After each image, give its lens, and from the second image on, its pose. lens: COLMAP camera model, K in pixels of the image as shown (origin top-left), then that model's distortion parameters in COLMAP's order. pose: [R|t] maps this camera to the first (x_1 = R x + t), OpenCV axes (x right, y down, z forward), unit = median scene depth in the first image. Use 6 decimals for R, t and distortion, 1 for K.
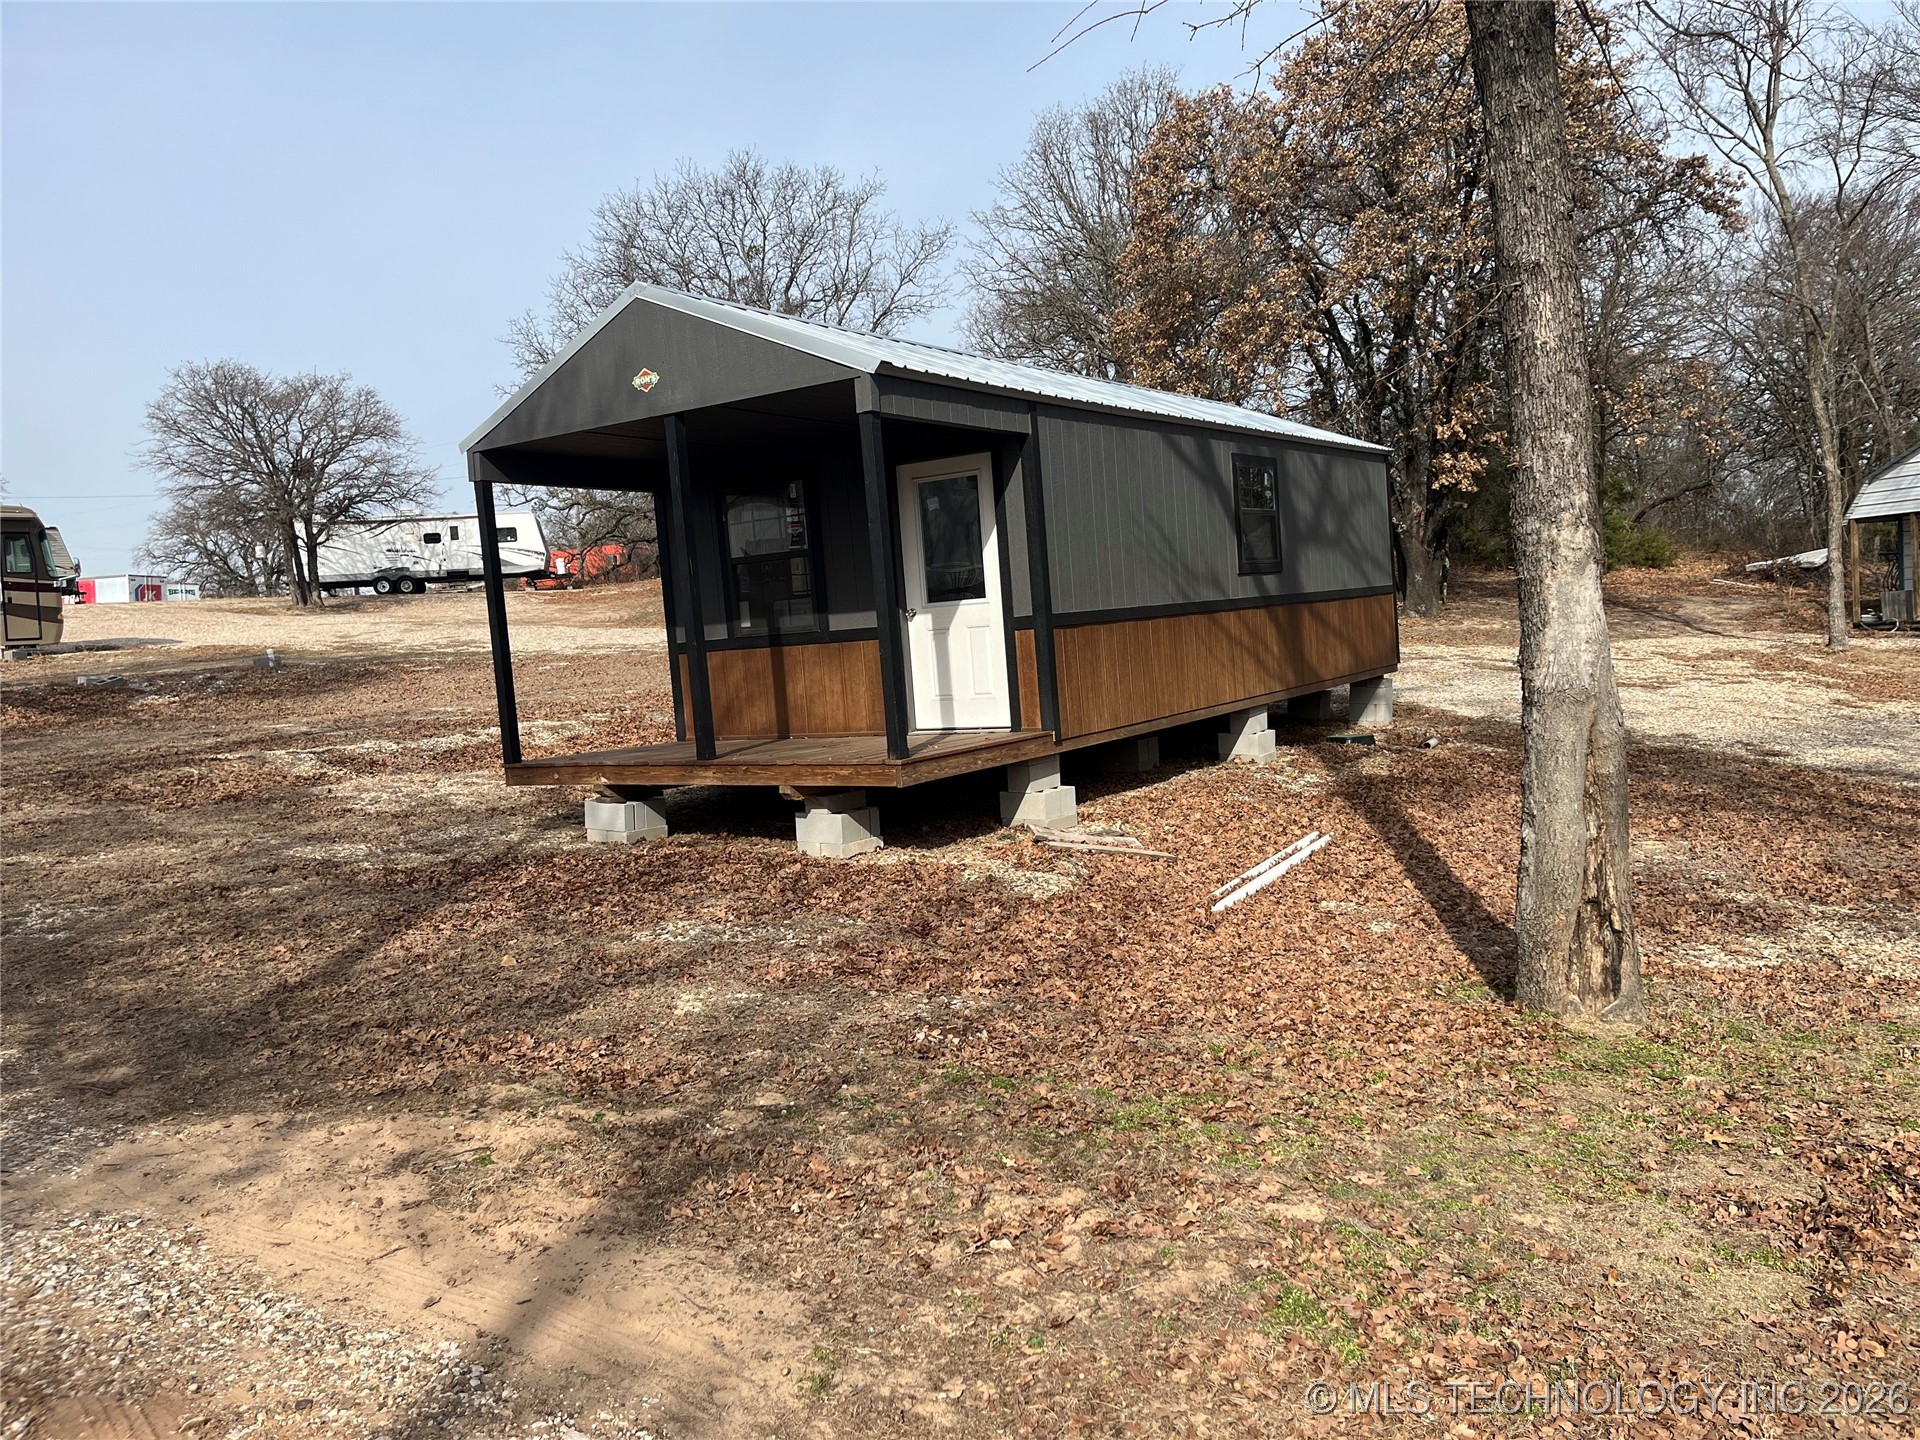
lens RADIAL K [[1437.4, 0, 960.0], [0, 1437.4, 720.0], [0, 0, 1]] dist [0.005774, 0.002307]
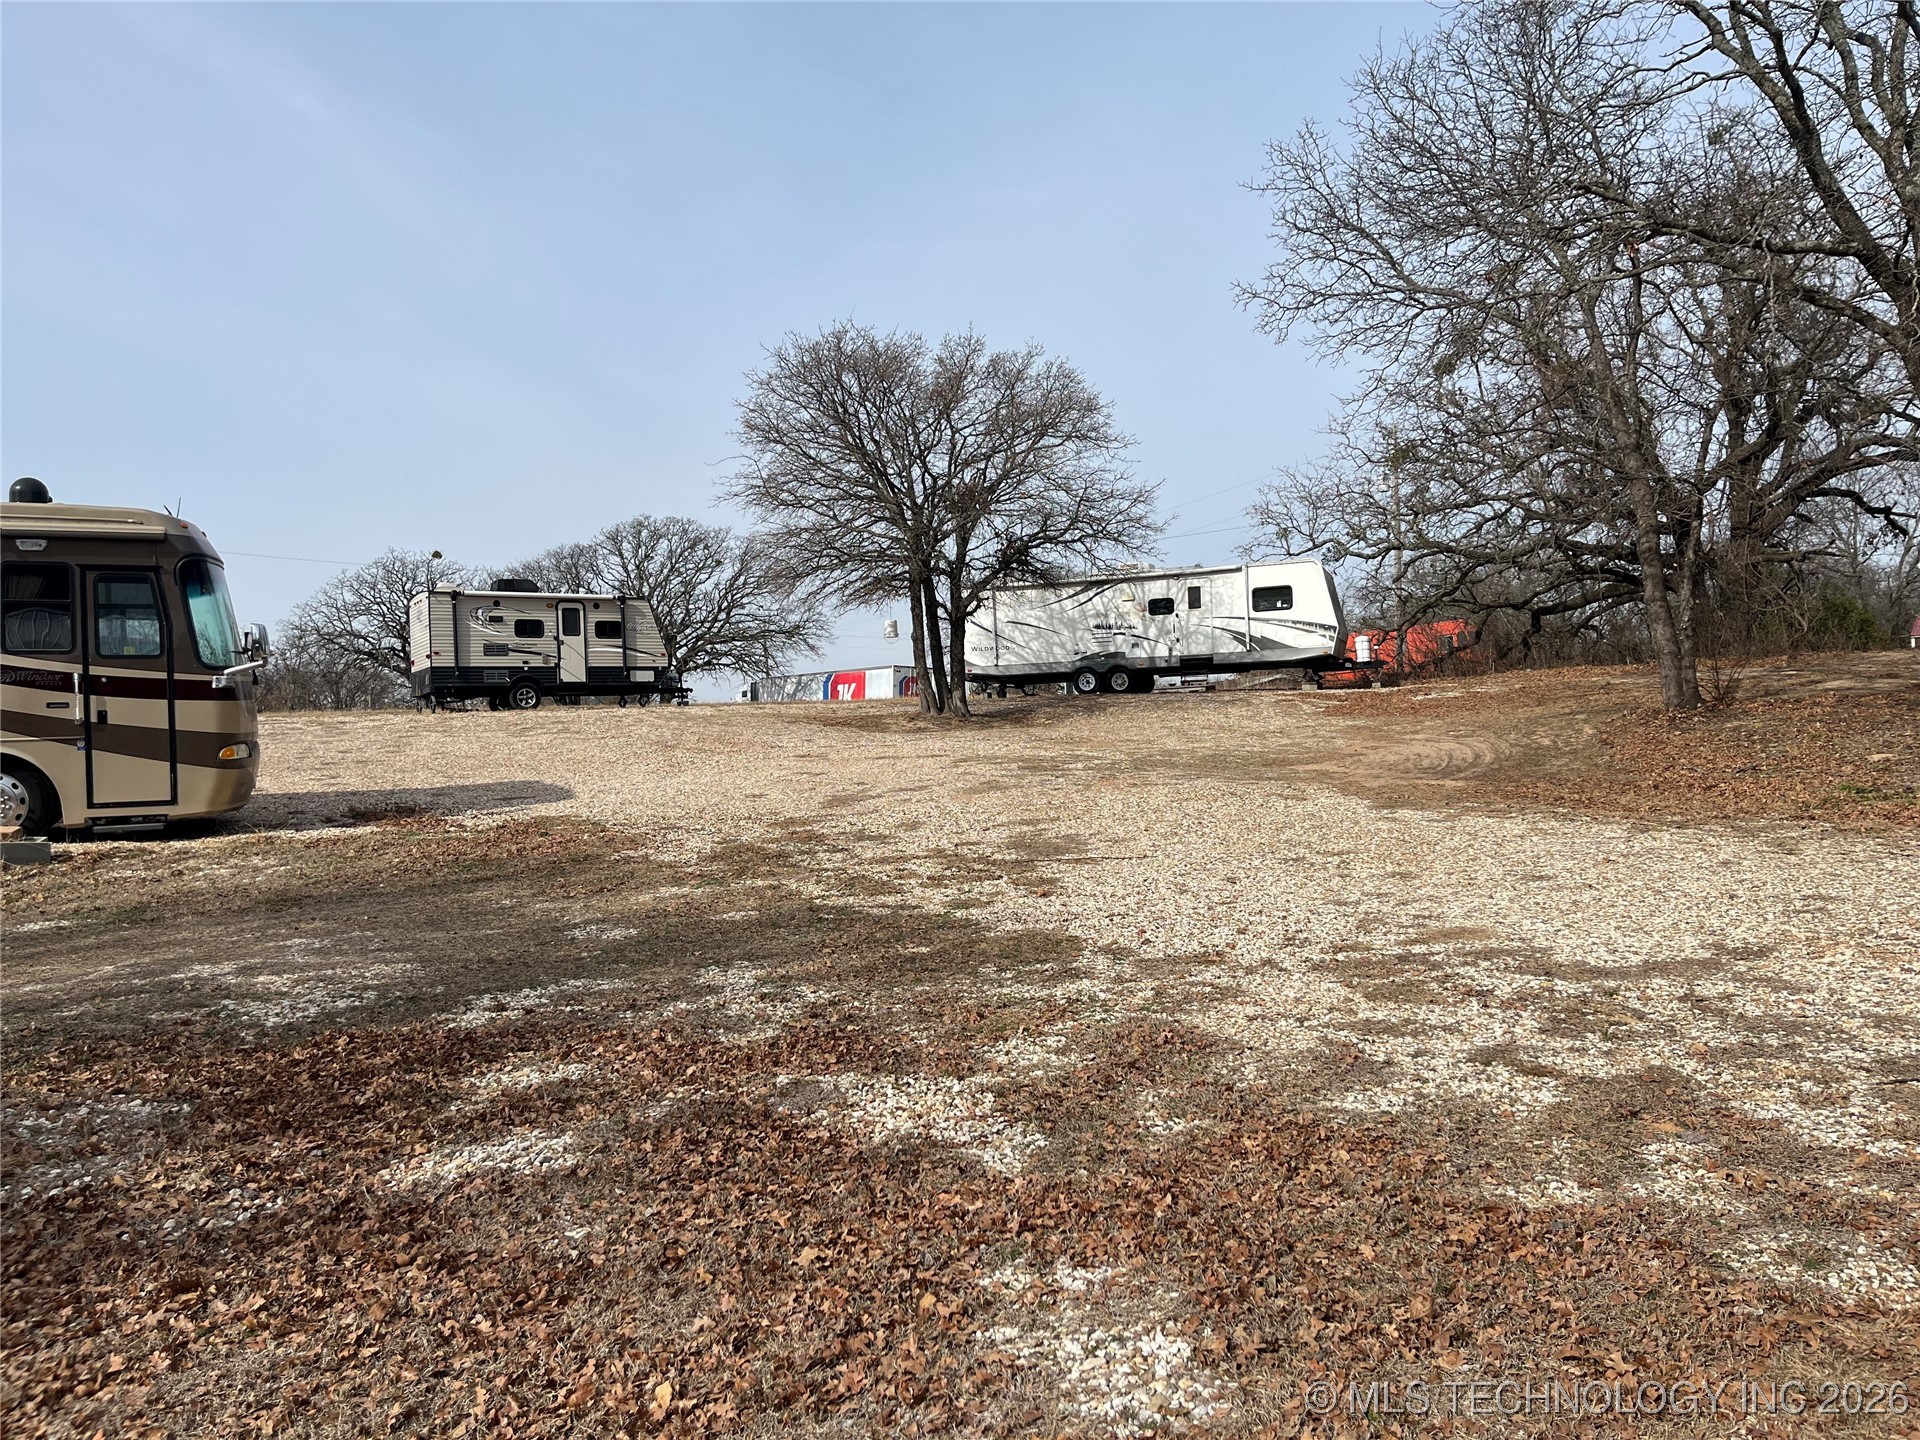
lens RADIAL K [[1471.8, 0, 962.8], [0, 1471.8, 755.1], [0, 0, 1]] dist [0.063724, -0.000050]
pose [[0.854368, 0.030555, -0.518769, -0.102132], [-0.051239, 0.998359, -0.025583, -0.039786], [0.517136, 0.048439, 0.854531, 0.402428]]
